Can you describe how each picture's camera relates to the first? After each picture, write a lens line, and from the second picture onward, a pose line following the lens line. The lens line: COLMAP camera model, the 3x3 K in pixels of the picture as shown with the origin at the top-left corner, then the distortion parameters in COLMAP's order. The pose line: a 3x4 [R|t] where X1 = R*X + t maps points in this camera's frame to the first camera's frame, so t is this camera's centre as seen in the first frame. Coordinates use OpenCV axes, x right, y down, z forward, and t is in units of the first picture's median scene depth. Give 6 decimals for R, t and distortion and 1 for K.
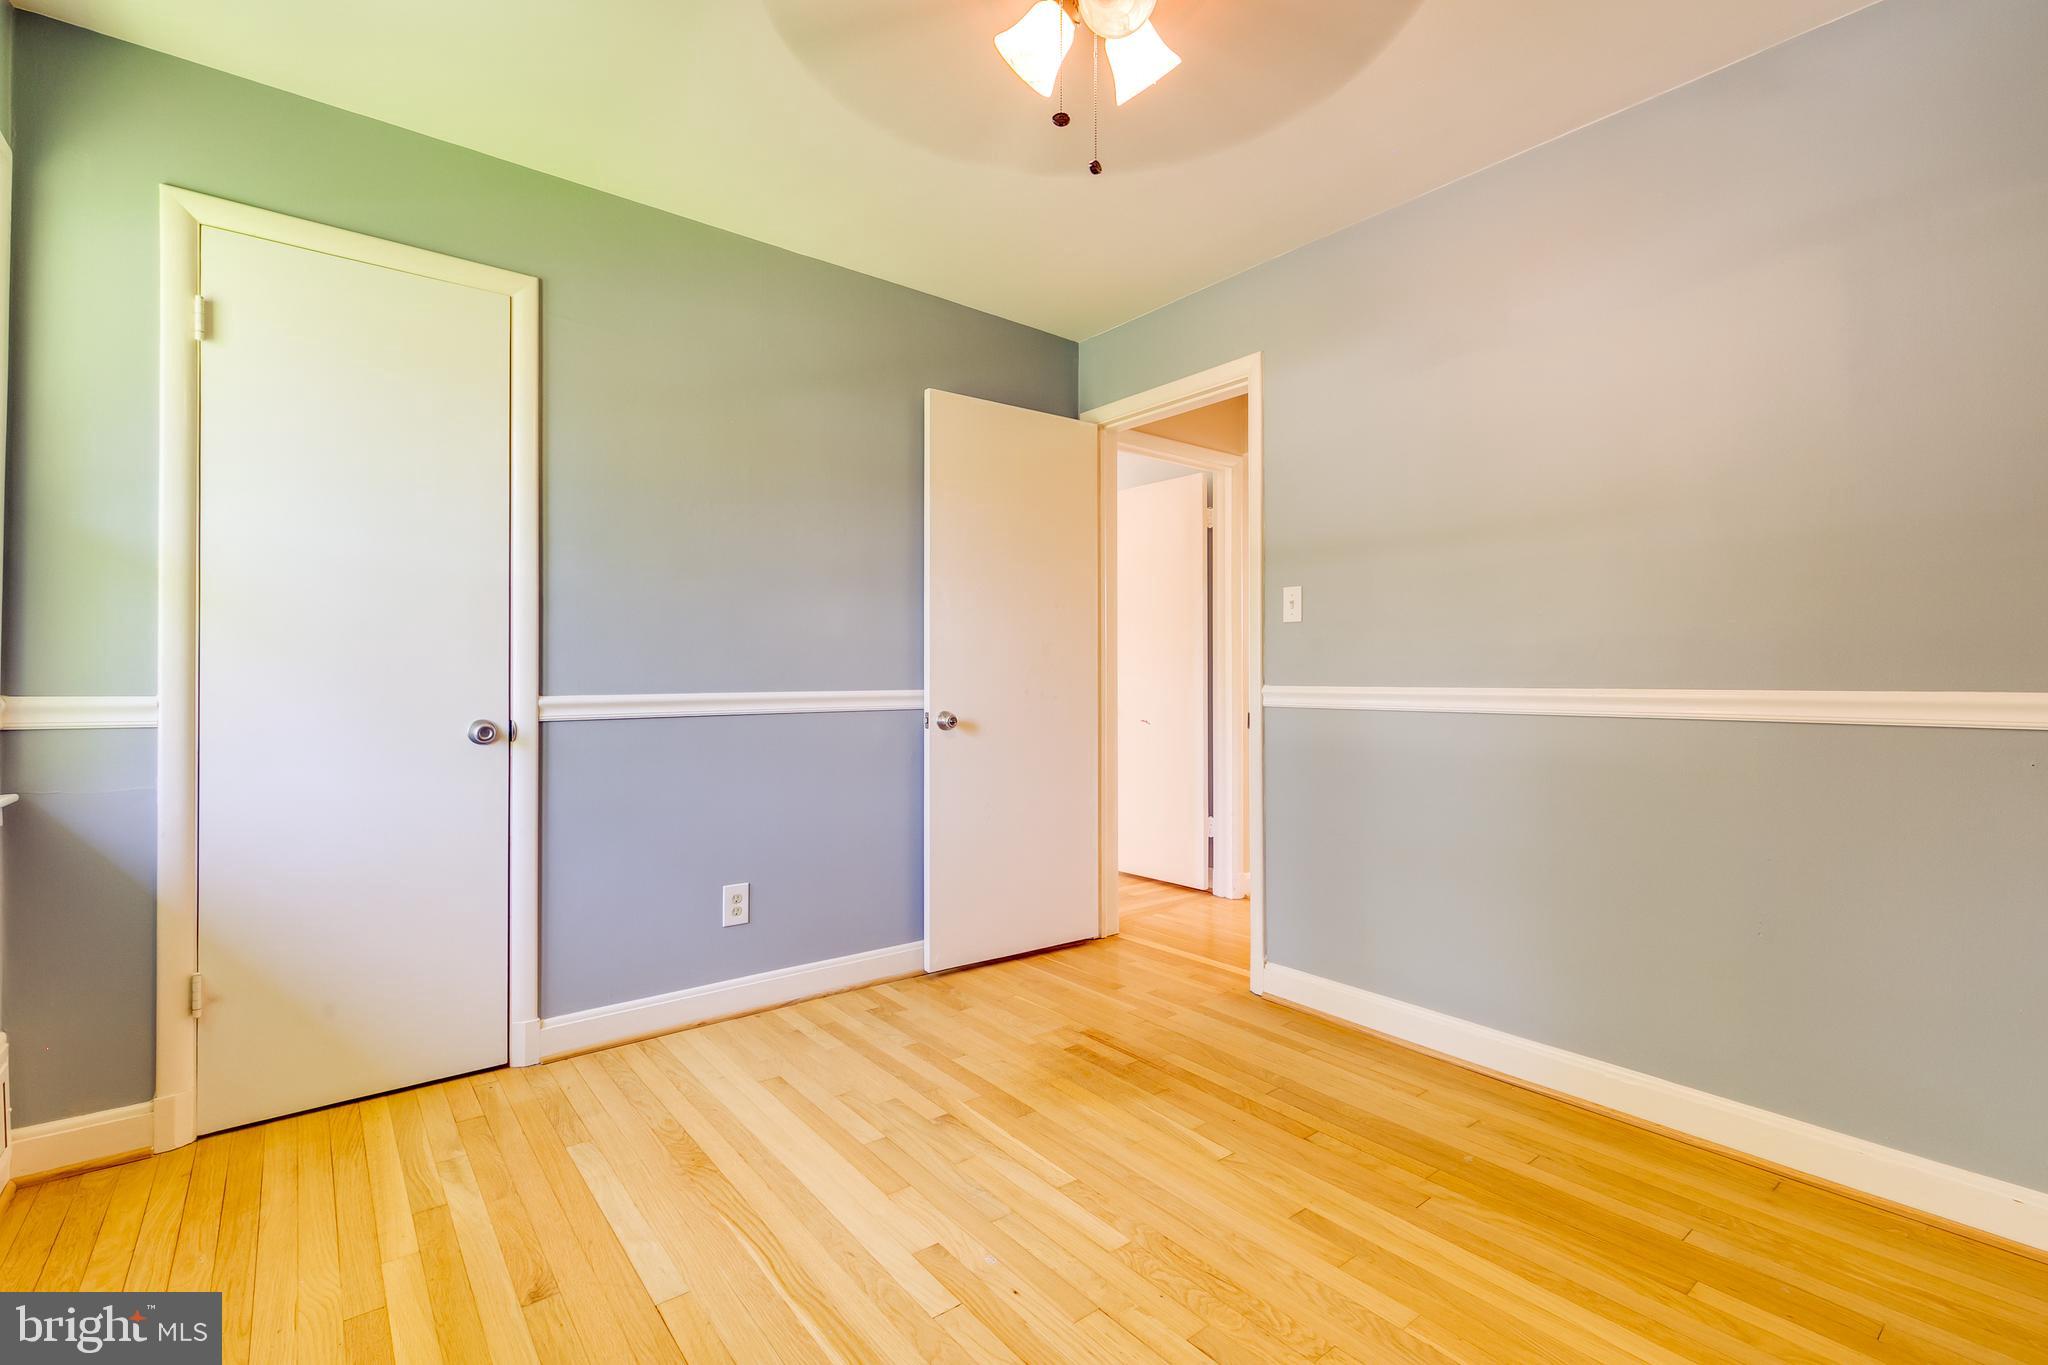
lens RADIAL K [[911.7, 0, 1030.9], [0, 911.7, 673.5], [0, 0, 1]] dist [0.003478, -0.000176]
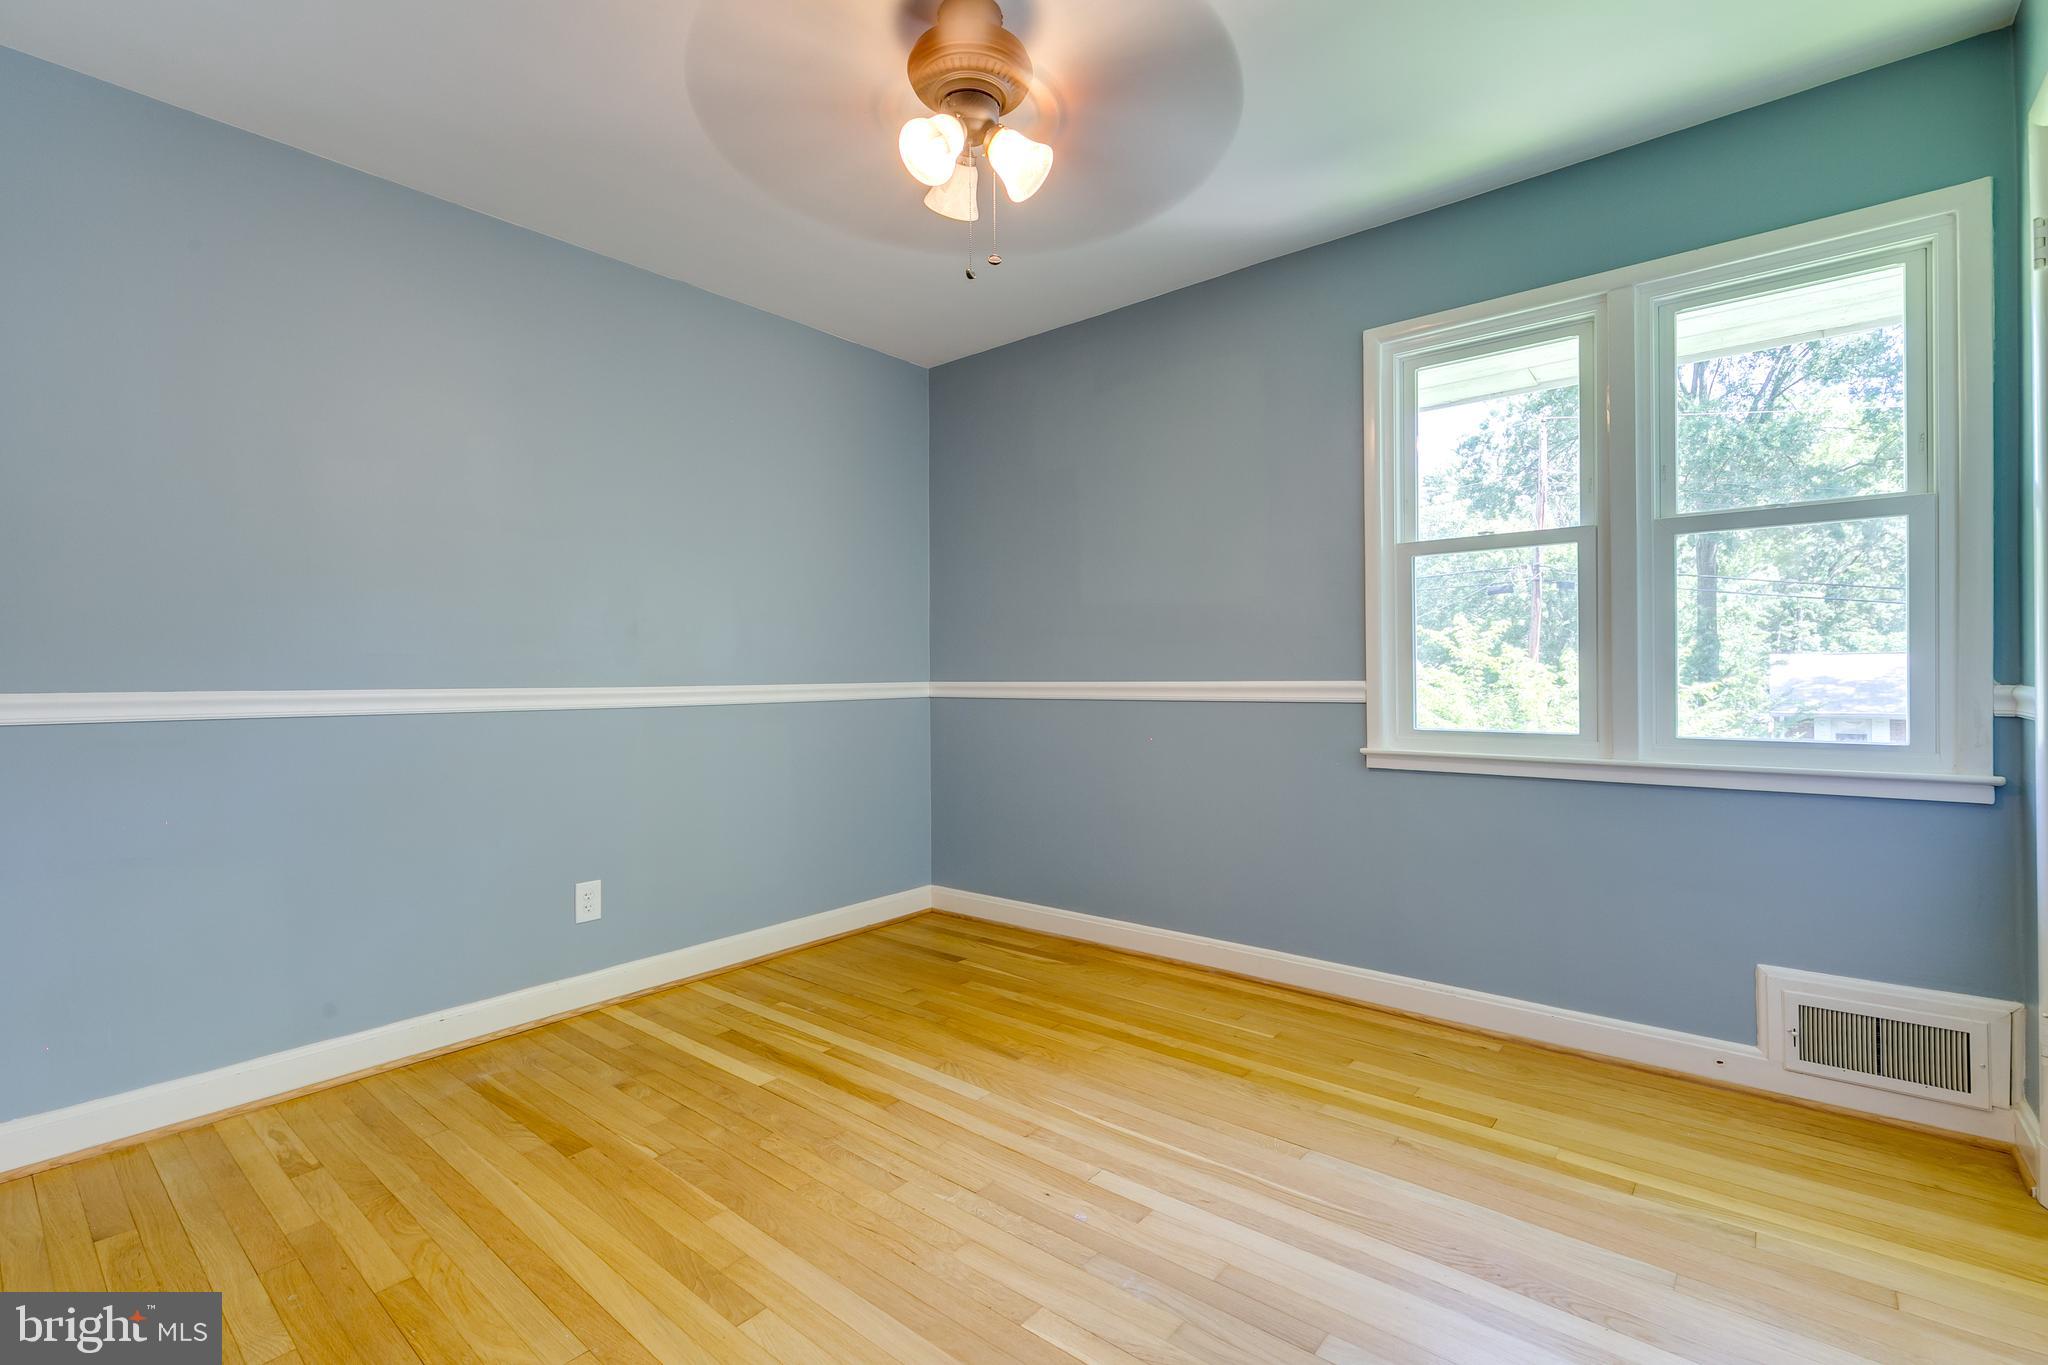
lens RADIAL K [[1485.7, 0, 1024.0], [0, 1485.7, 682.5], [0, 0, 1]] dist [0.001076, -0.001066]
pose [[-0.988063, 0.008445, -0.153820, 0.271246], [0.010812, 0.999836, -0.014561, 0.038412], [0.153672, -0.016050, -0.987992, 2.589849]]
